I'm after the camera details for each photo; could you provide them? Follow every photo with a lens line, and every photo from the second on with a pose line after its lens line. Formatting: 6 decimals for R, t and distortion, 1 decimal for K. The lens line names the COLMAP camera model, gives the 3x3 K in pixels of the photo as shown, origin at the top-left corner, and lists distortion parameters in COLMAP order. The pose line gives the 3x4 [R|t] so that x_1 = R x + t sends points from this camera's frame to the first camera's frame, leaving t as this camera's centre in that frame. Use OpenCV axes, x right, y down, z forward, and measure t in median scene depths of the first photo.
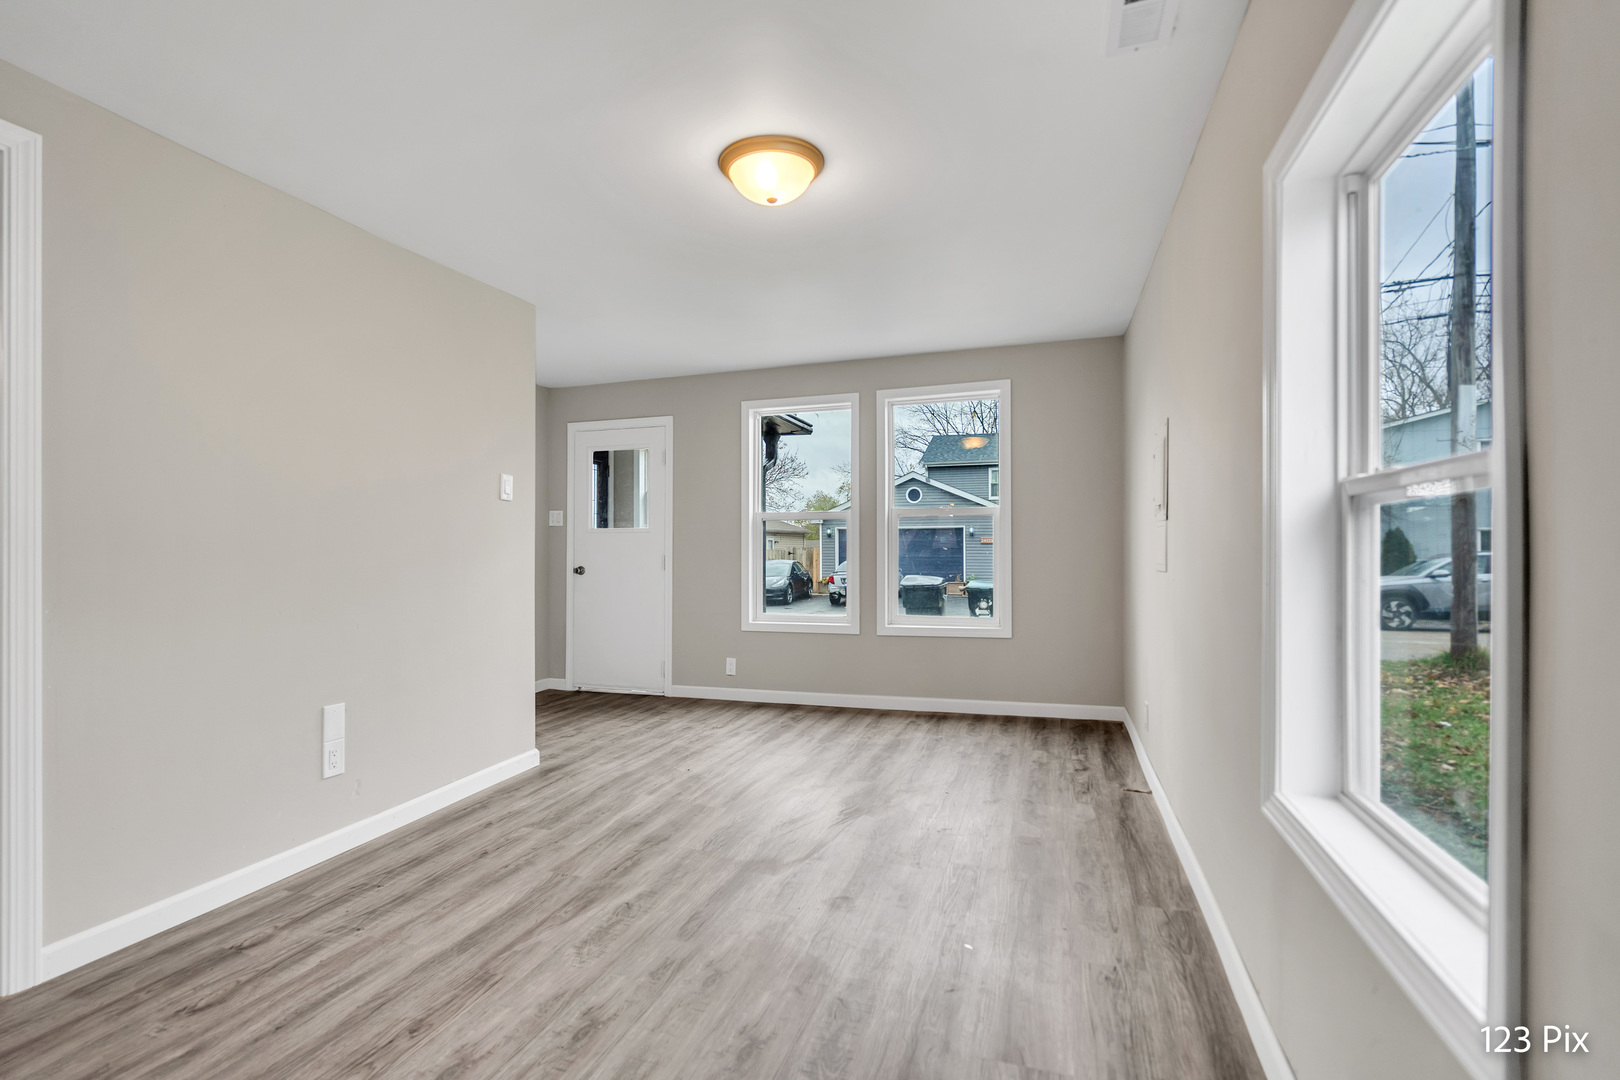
lens RADIAL K [[757.0, 0, 793.2], [0, 757.0, 544.9], [0, 0, 1]] dist [-0.001479, 0.000068]
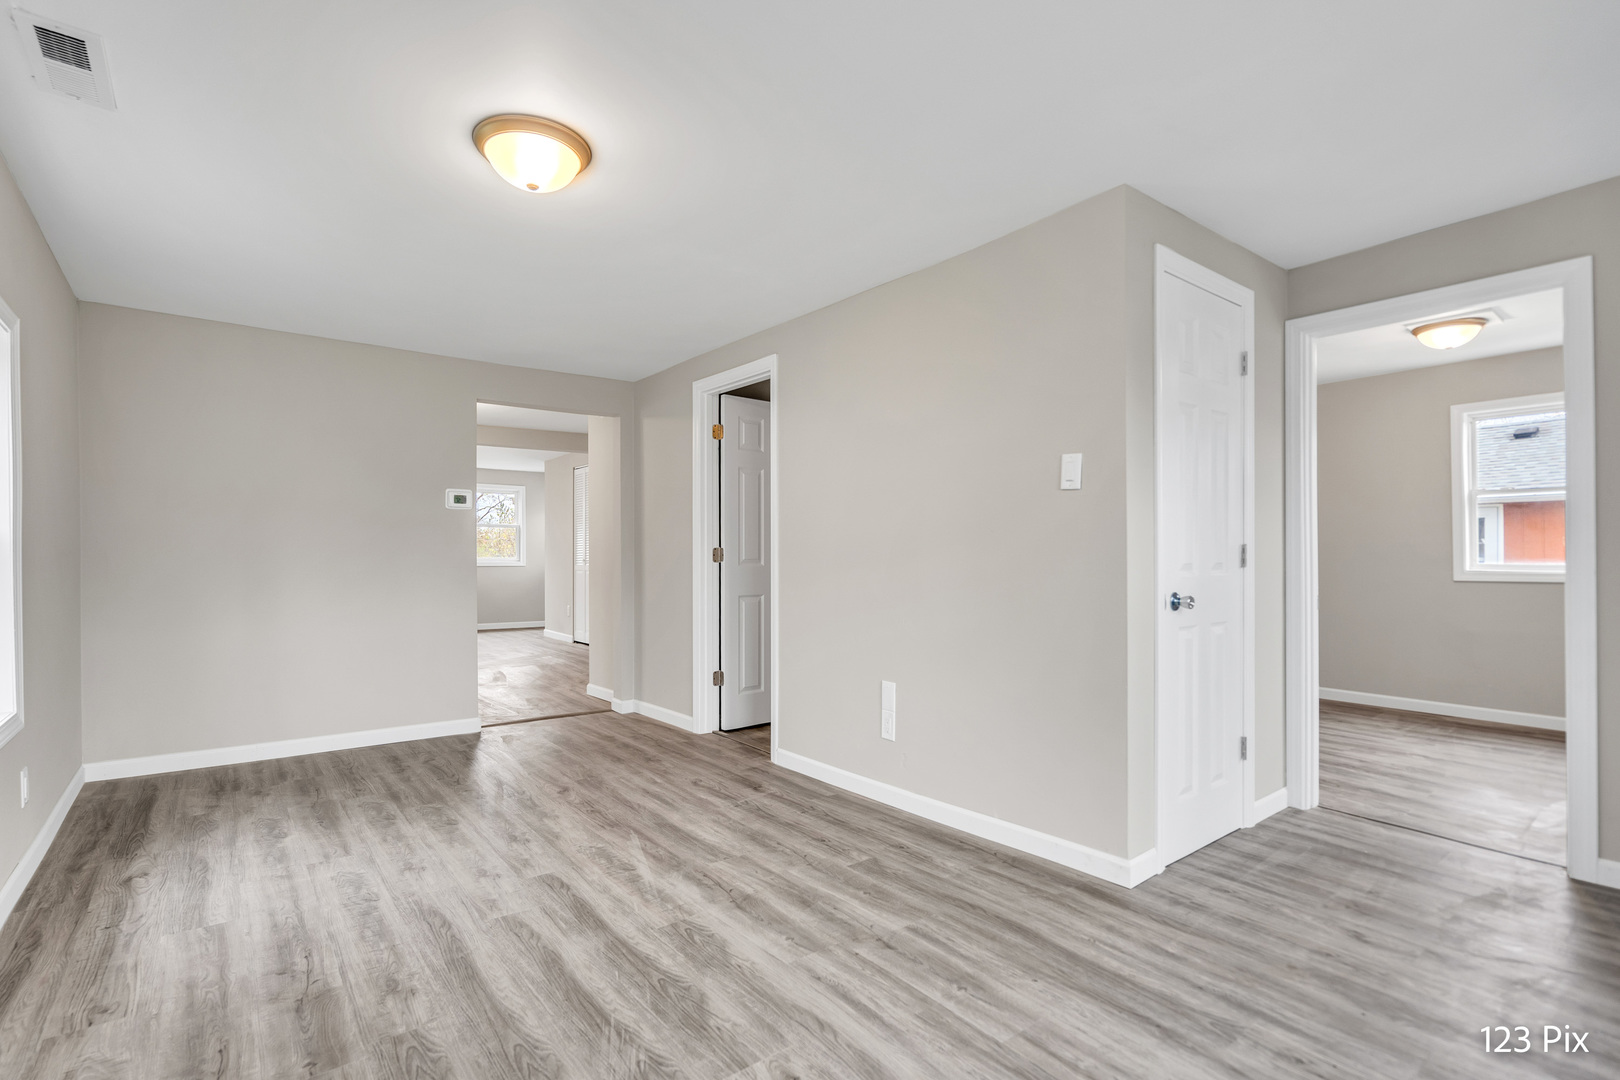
lens RADIAL K [[757.0, 0, 793.2], [0, 757.0, 544.9], [0, 0, 1]] dist [-0.001479, 0.000068]
pose [[-0.549015, -0.003322, -0.835806, 0.535775], [0.008194, 0.999923, -0.009357, 0.000048], [0.835773, -0.011986, -0.548945, 1.639081]]
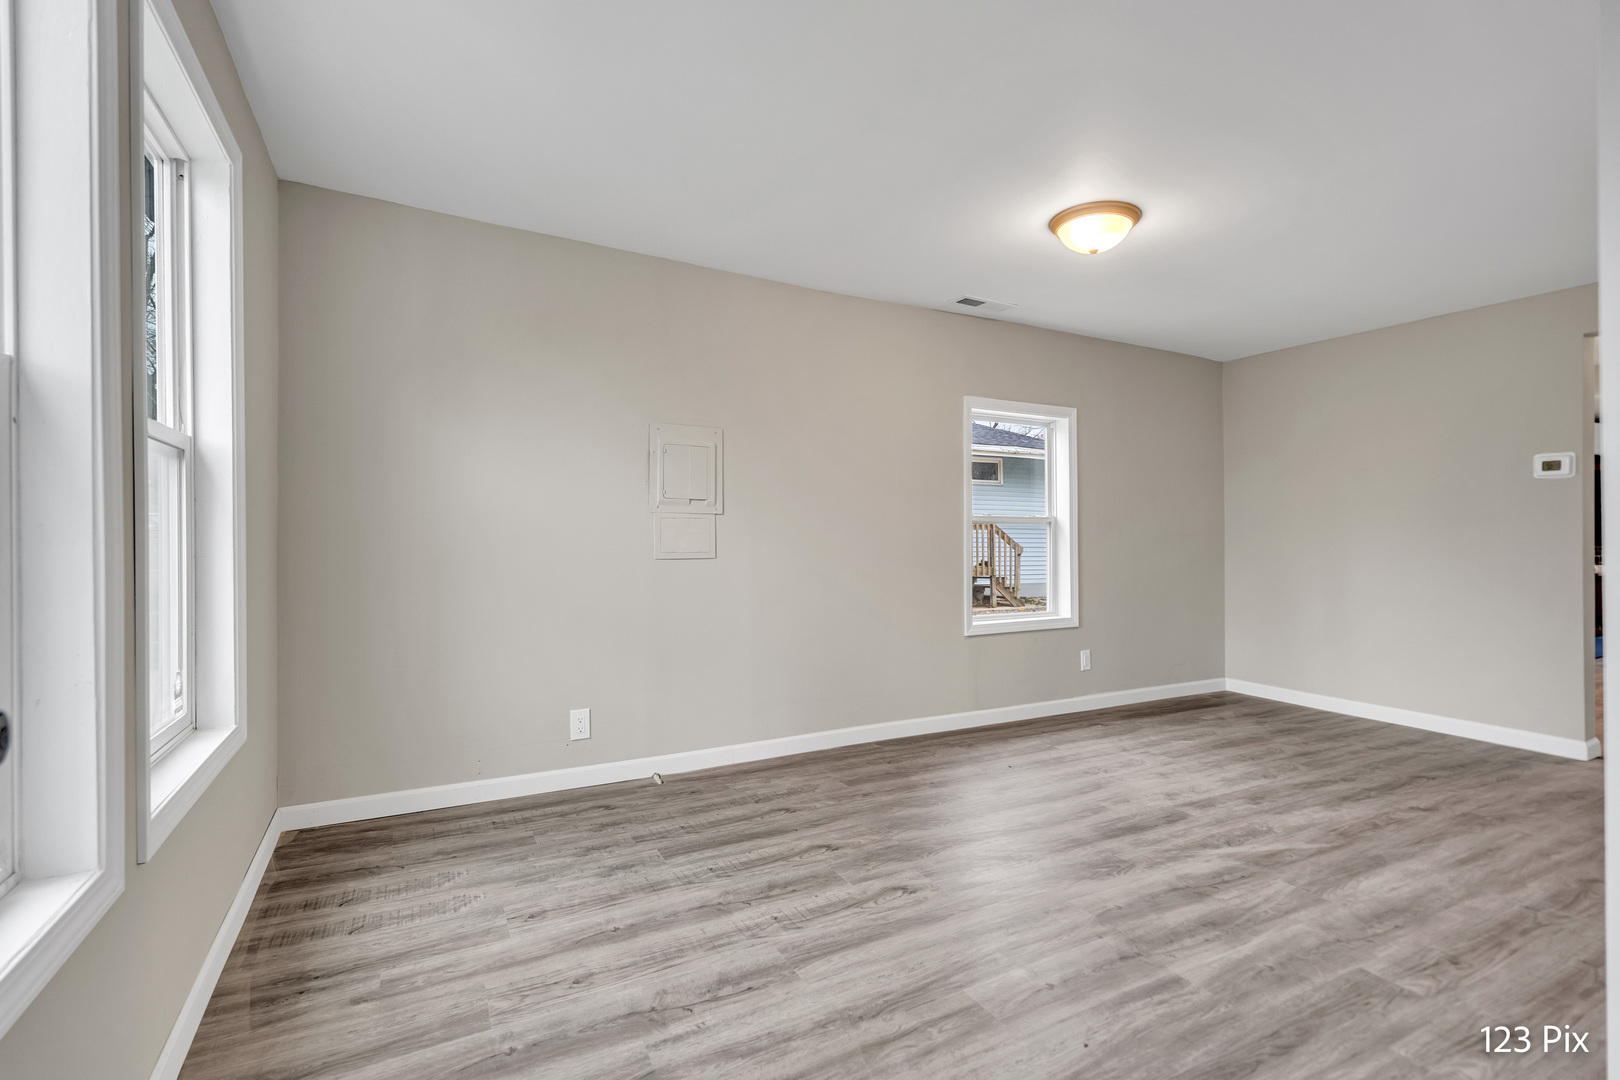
lens RADIAL K [[737.9, 0, 810.0], [0, 737.9, 540.0], [0, 0, 1]] dist [-0.001515, -0.000613]
pose [[-0.736484, 0.006300, 0.676426, -0.455316], [0.003237, 0.999978, -0.005789, 0.016409], [-0.676447, -0.002074, -0.736488, 2.014017]]
